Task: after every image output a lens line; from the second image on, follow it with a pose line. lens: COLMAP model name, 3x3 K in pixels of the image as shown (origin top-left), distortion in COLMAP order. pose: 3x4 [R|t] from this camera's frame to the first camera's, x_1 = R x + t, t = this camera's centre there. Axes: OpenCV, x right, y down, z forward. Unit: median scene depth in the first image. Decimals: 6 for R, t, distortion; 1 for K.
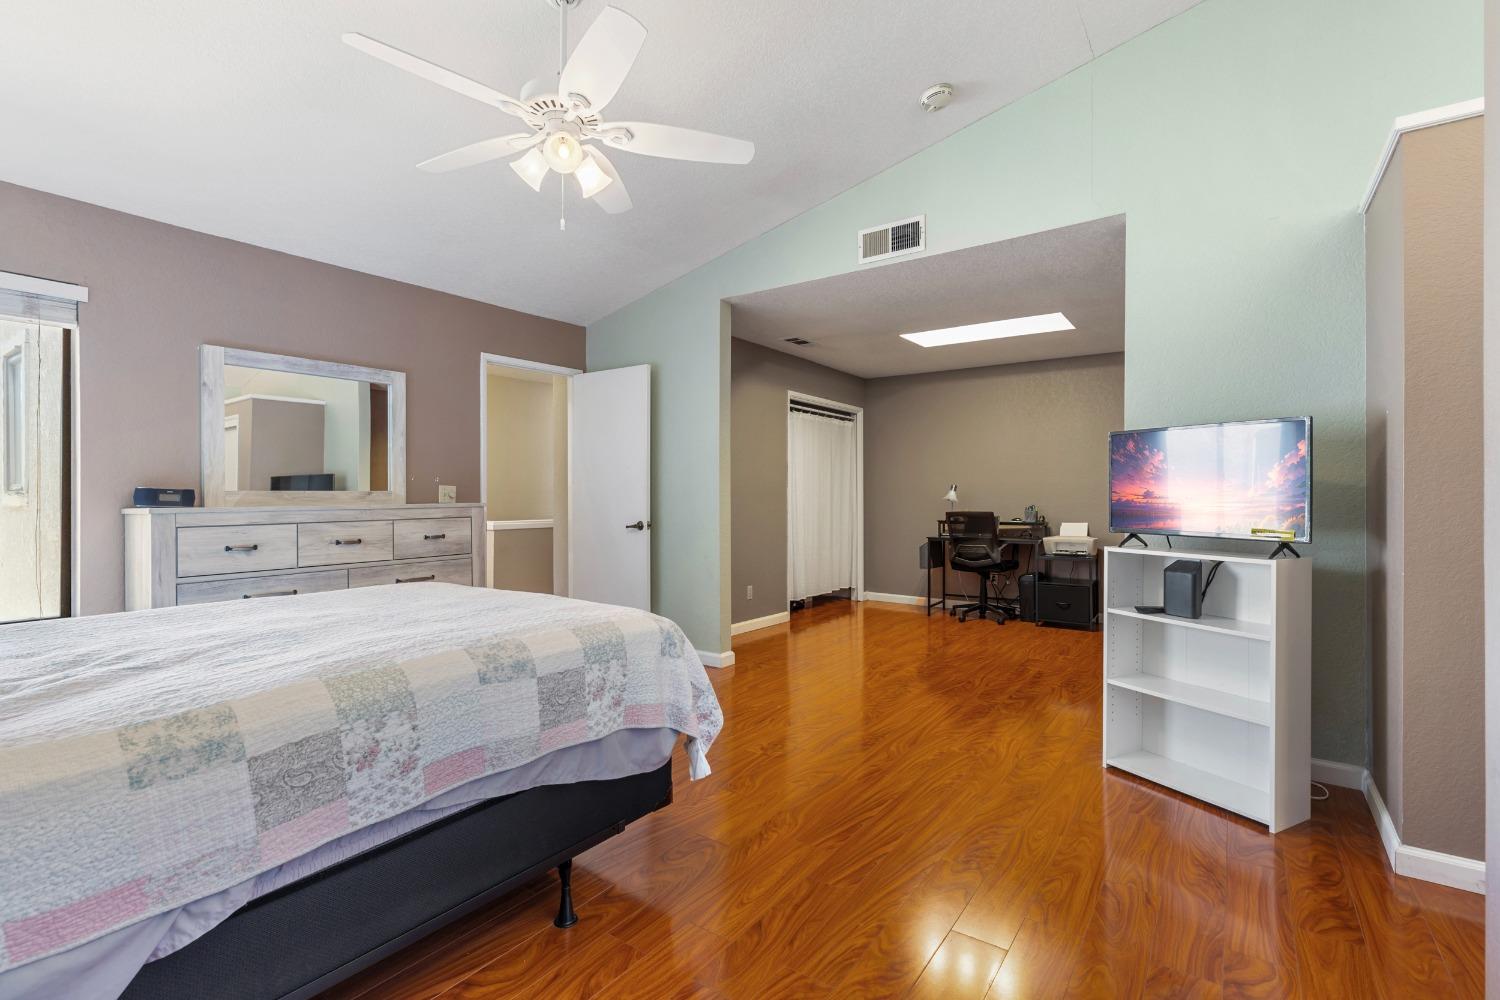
lens RADIAL K [[682.2, 0, 756.3], [0, 682.2, 497.7], [0, 0, 1]] dist [0.000297, -0.000465]
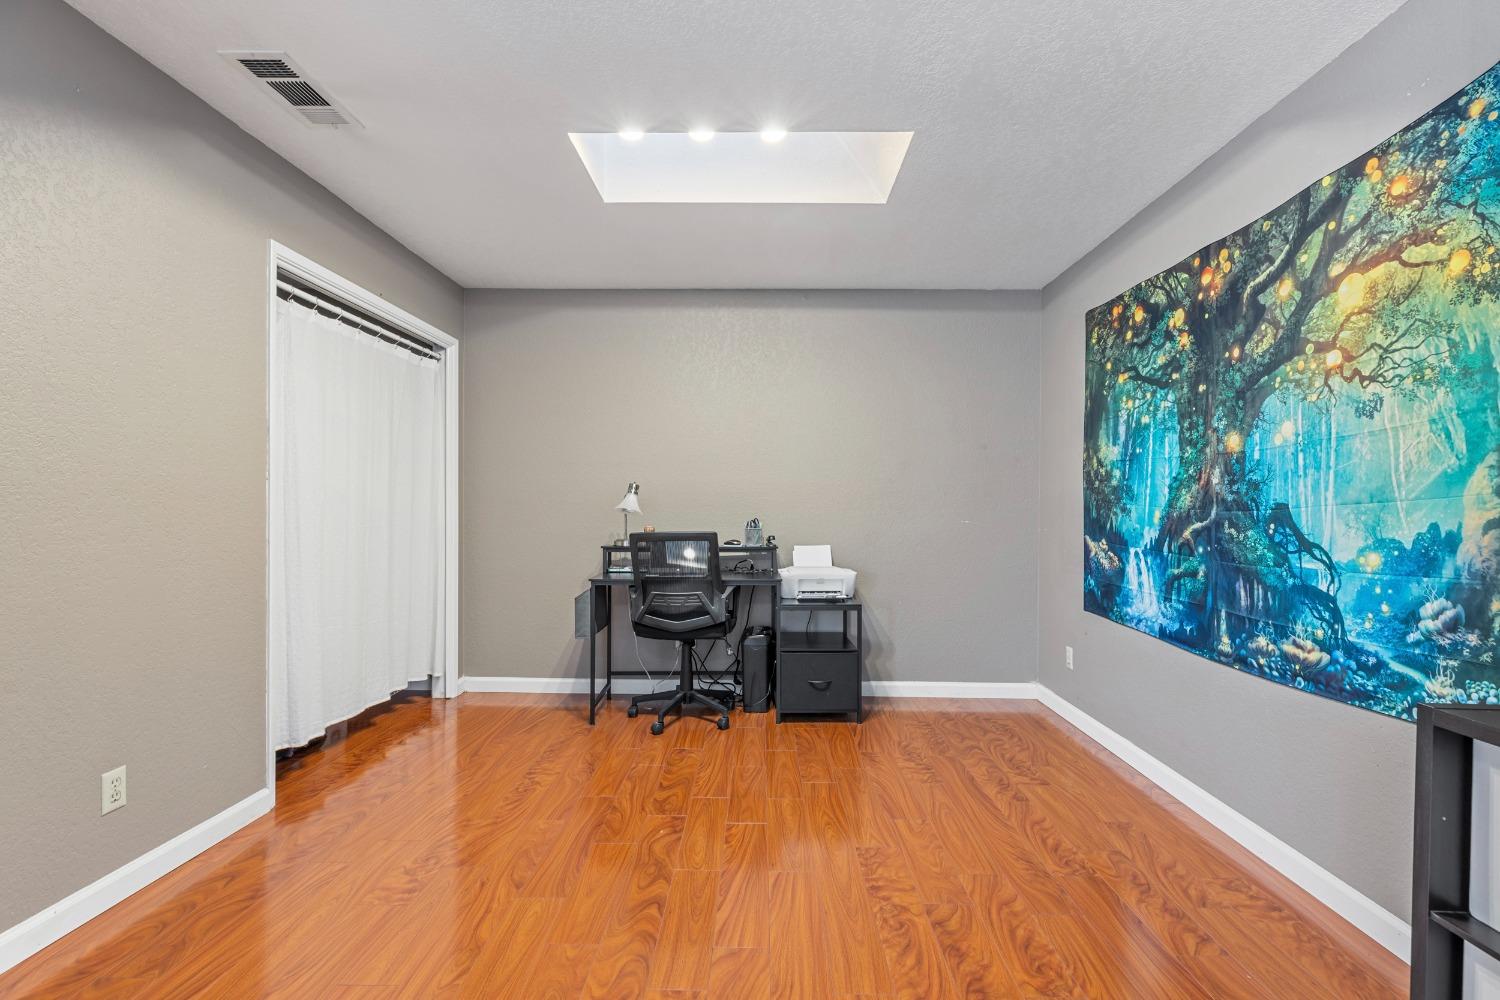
lens RADIAL K [[652.2, 0, 750.0], [0, 652.2, 500.0], [0, 0, 1]] dist [0.000270, -0.000071]
pose [[0.820130, 0.005204, 0.572154, 0.057323], [-0.004102, 0.999986, -0.003216, -0.004783], [-0.572163, 0.000290, 0.820140, 0.503633]]
